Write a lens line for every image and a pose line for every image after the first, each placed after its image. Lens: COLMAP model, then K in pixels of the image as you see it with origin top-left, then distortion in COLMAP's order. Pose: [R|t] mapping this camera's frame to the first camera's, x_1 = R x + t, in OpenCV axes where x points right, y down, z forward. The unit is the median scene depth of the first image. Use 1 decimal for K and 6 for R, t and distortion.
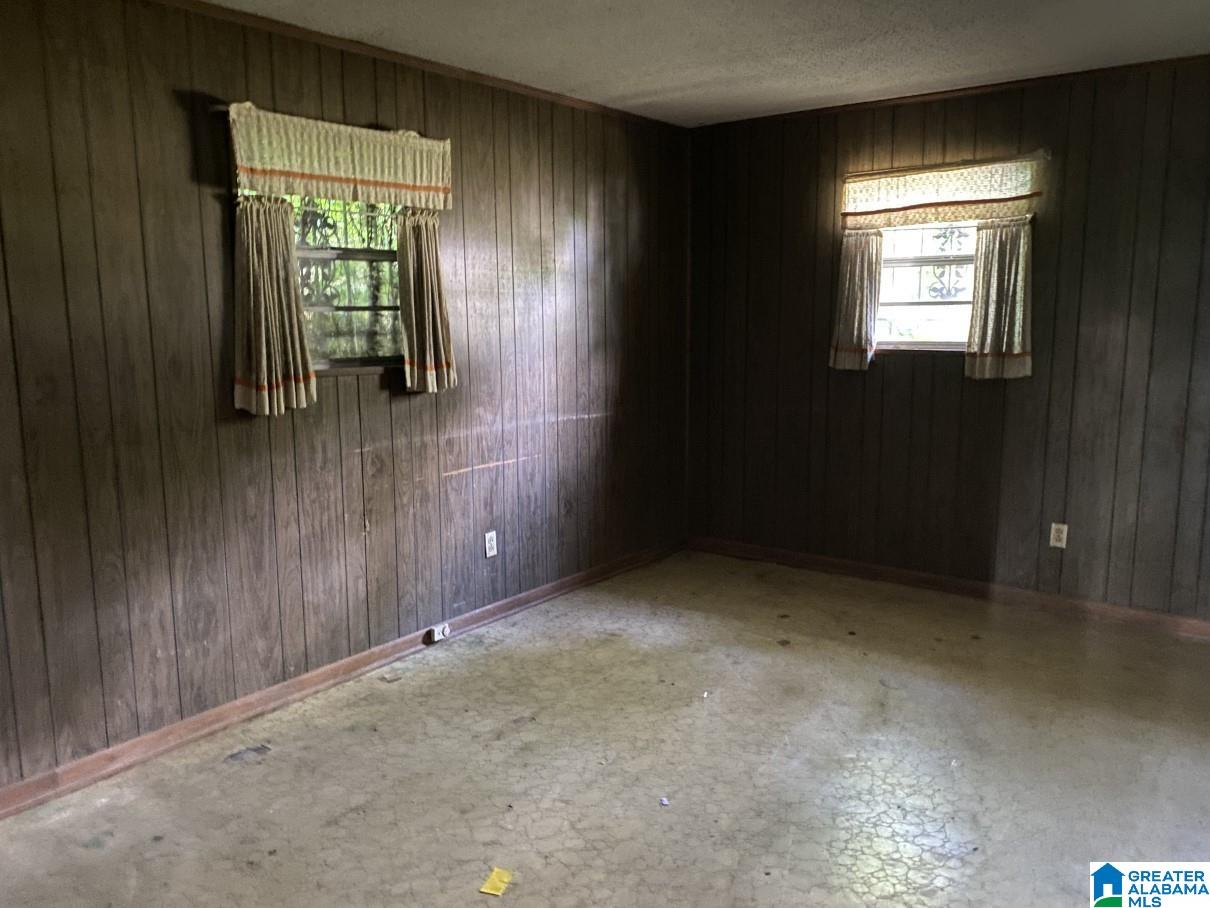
lens RADIAL K [[929.7, 0, 607.5], [0, 929.7, 458.1], [0, 0, 1]] dist [0.063596, -0.098327]
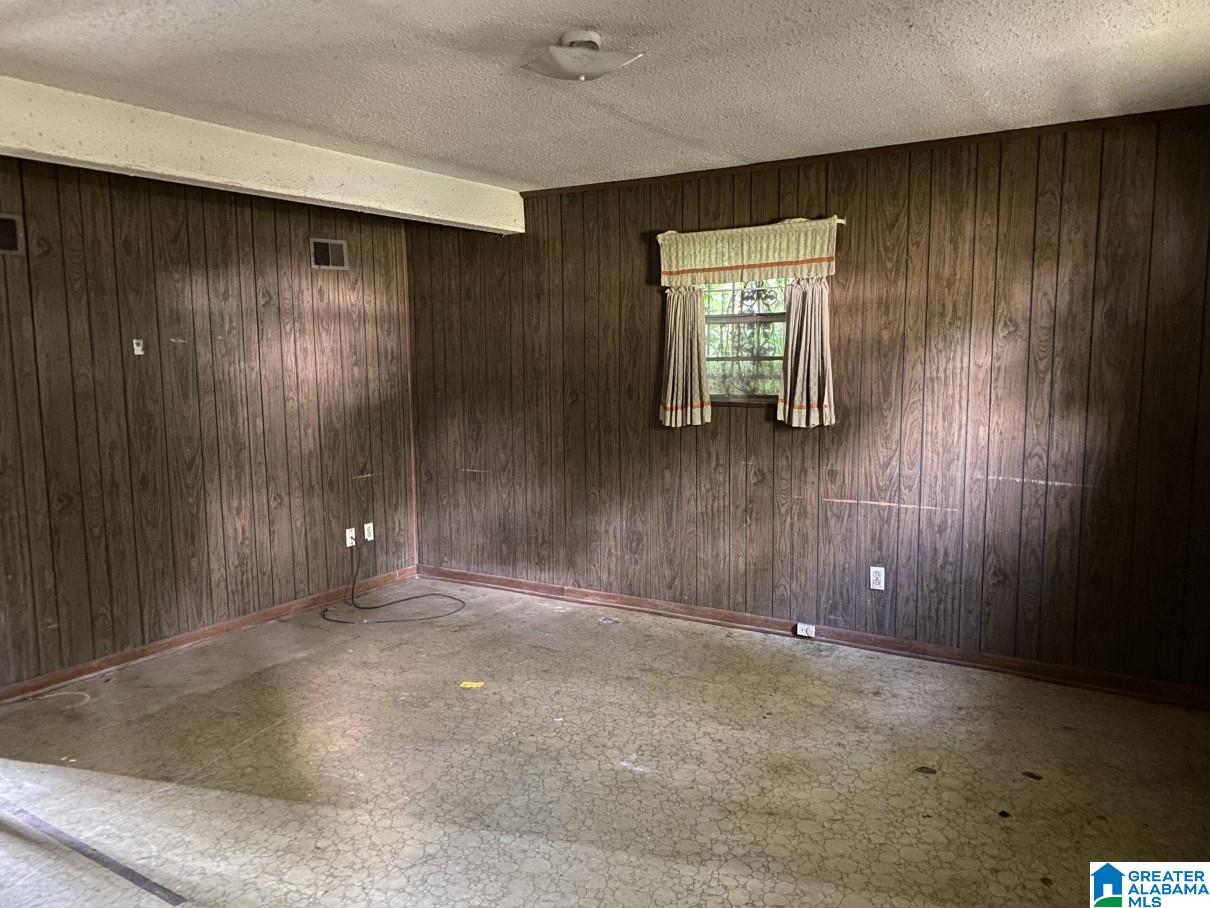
lens RADIAL K [[929.7, 0, 607.5], [0, 929.7, 458.1], [0, 0, 1]] dist [0.063596, -0.098327]
pose [[0.074366, 0.118677, -0.990144, 1.044147], [-0.154799, 0.982232, 0.106102, -0.125840], [0.985143, 0.145383, 0.091415, 0.675852]]
